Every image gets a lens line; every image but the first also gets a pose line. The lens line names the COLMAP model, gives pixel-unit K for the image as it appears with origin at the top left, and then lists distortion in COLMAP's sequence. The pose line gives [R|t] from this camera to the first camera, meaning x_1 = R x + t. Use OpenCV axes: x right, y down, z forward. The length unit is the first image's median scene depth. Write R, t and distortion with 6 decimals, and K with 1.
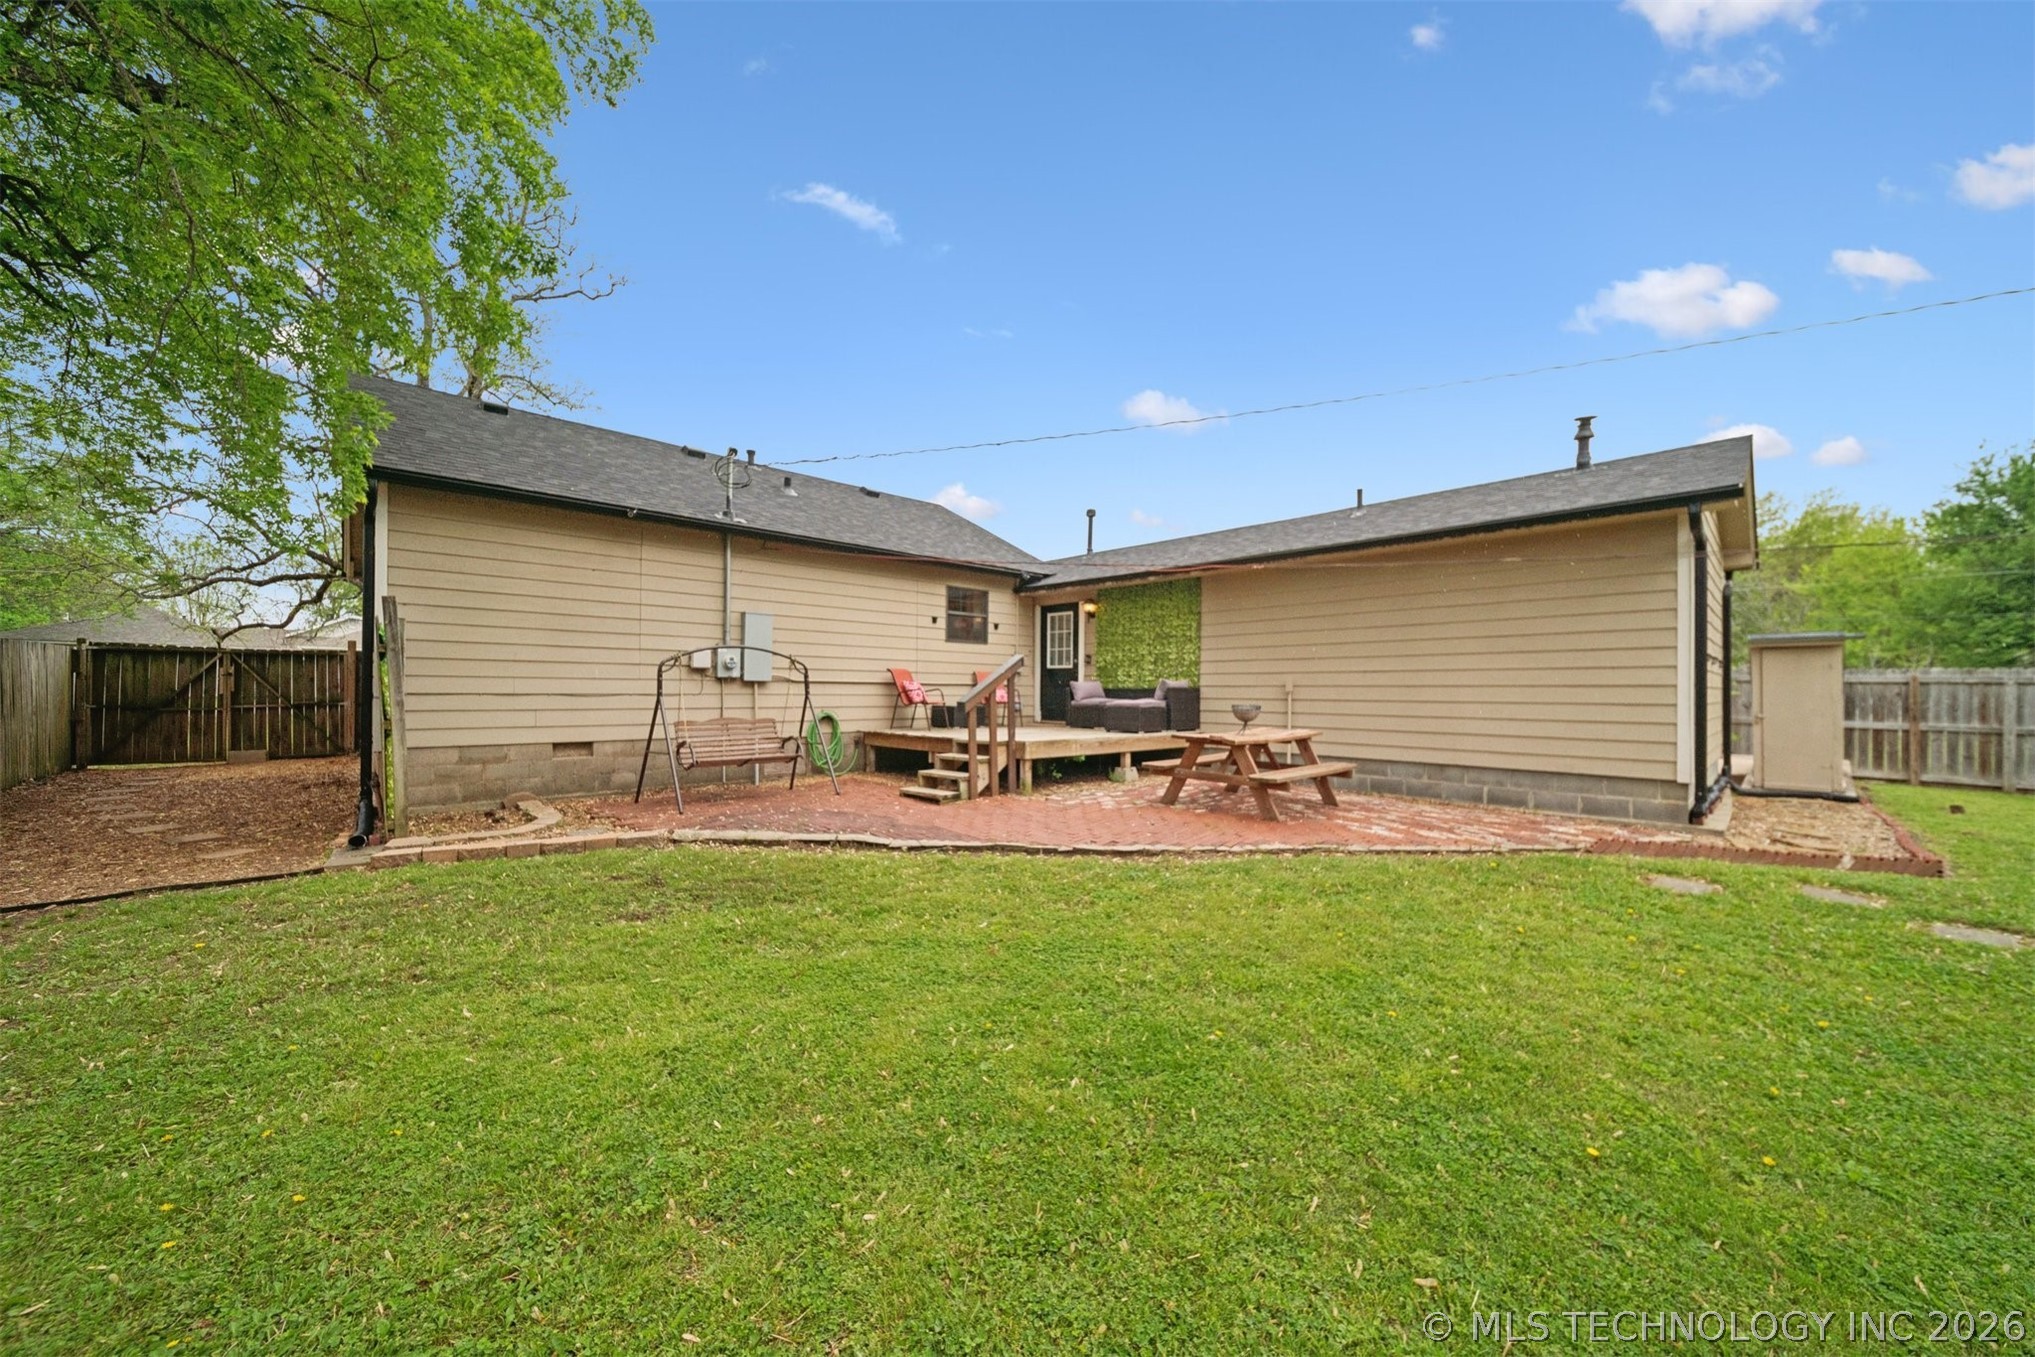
lens RADIAL K [[722.1, 0, 1030.9], [0, 722.1, 687.1], [0, 0, 1]] dist [-0.001471, -0.000519]
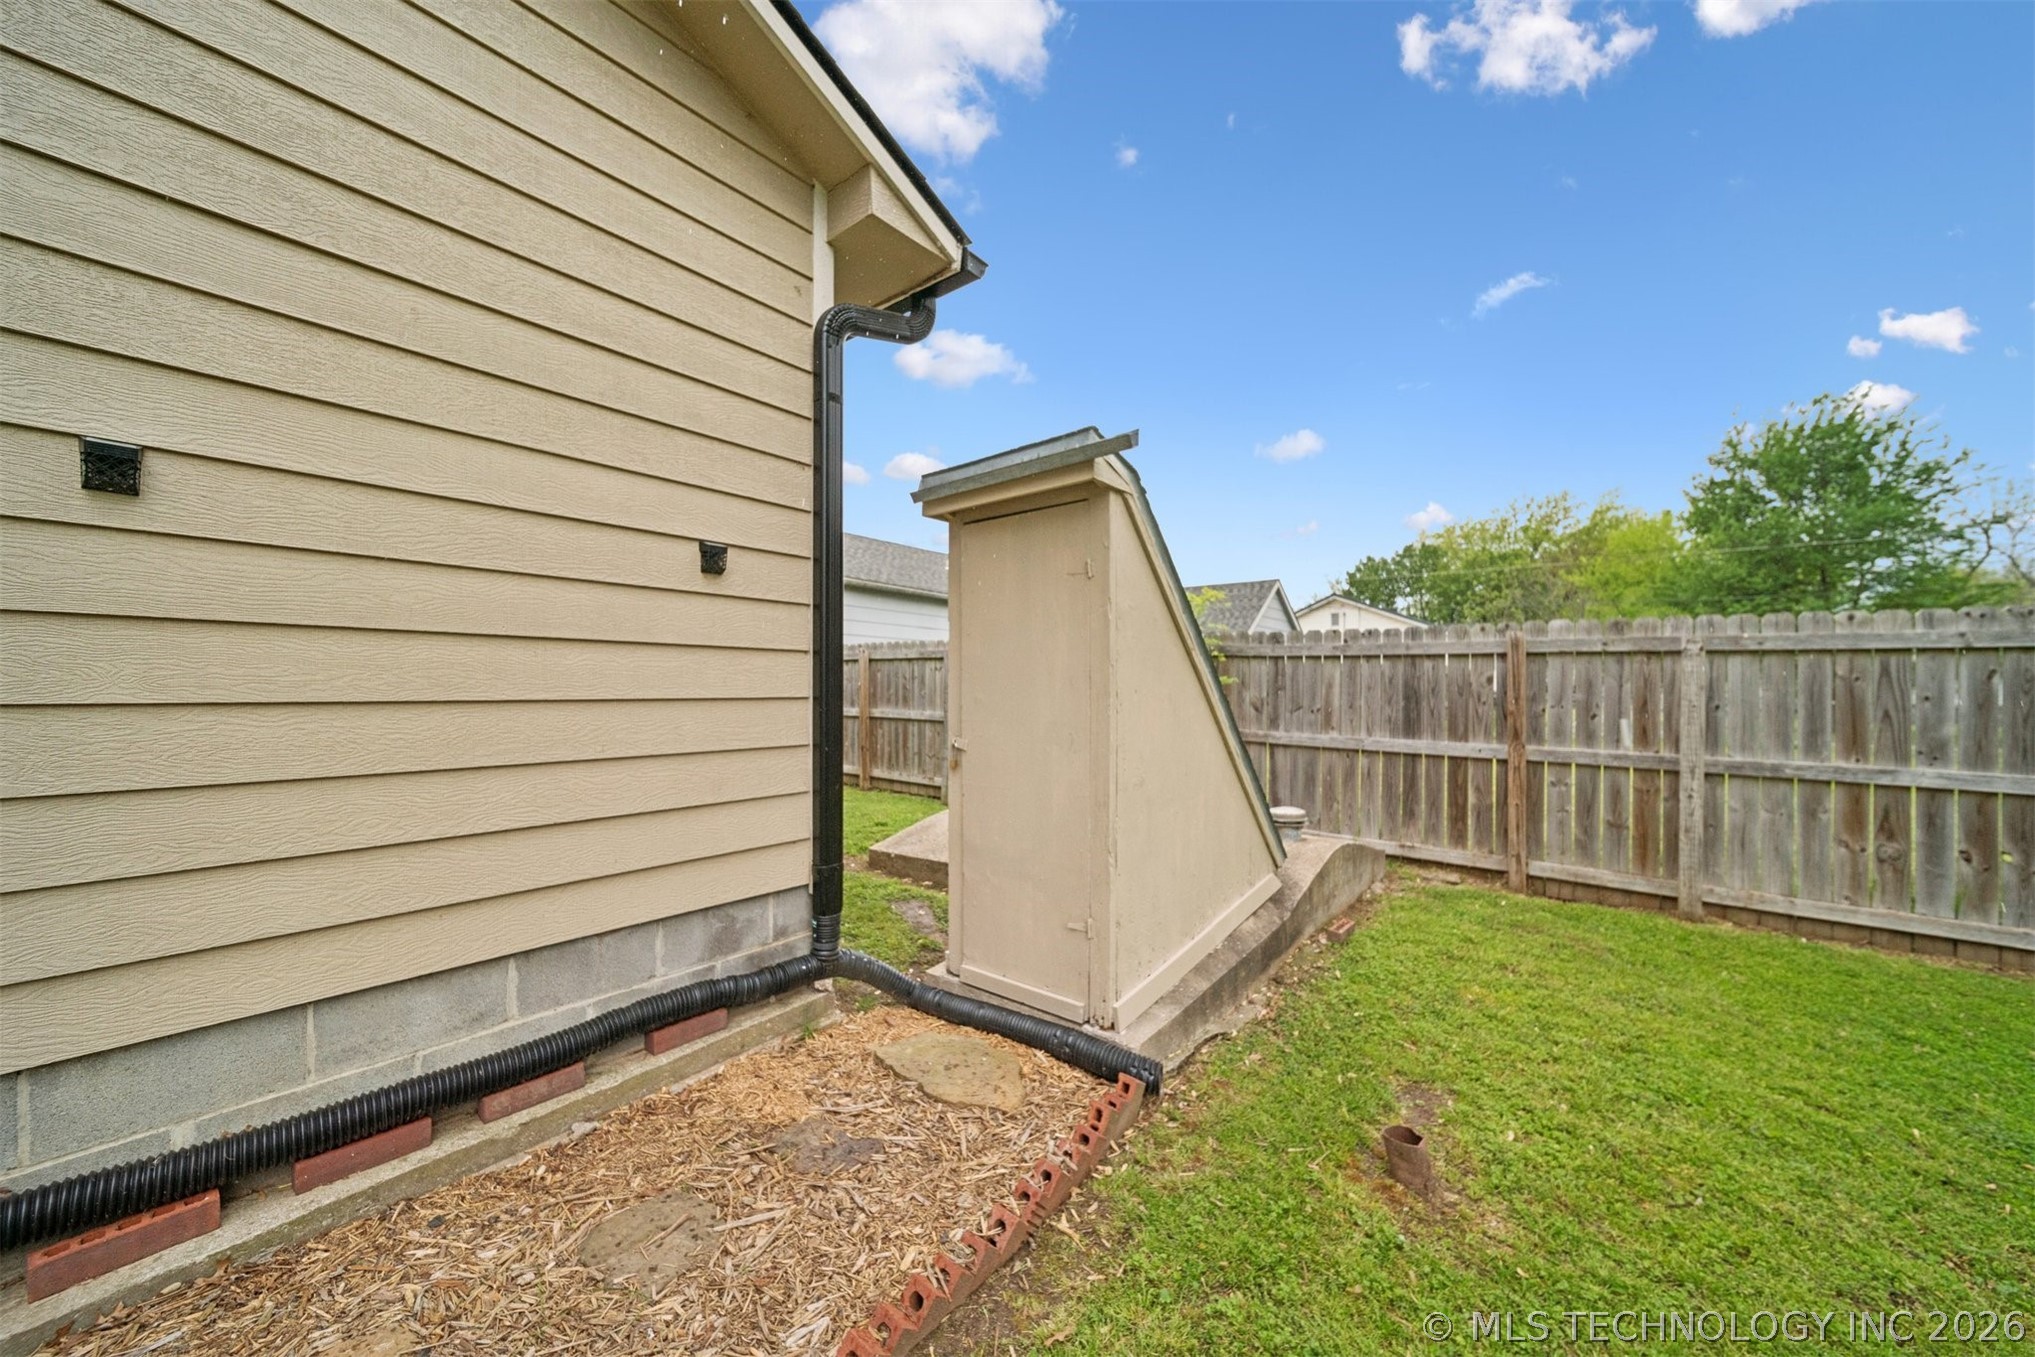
lens RADIAL K [[722.1, 0, 1030.9], [0, 722.1, 687.1], [0, 0, 1]] dist [-0.001471, -0.000519]
pose [[0.990604, -0.000695, 0.136758, 0.489209], [0.000570, 0.999999, 0.000955, 0.007798], [-0.136758, -0.000868, 0.990604, 0.337609]]
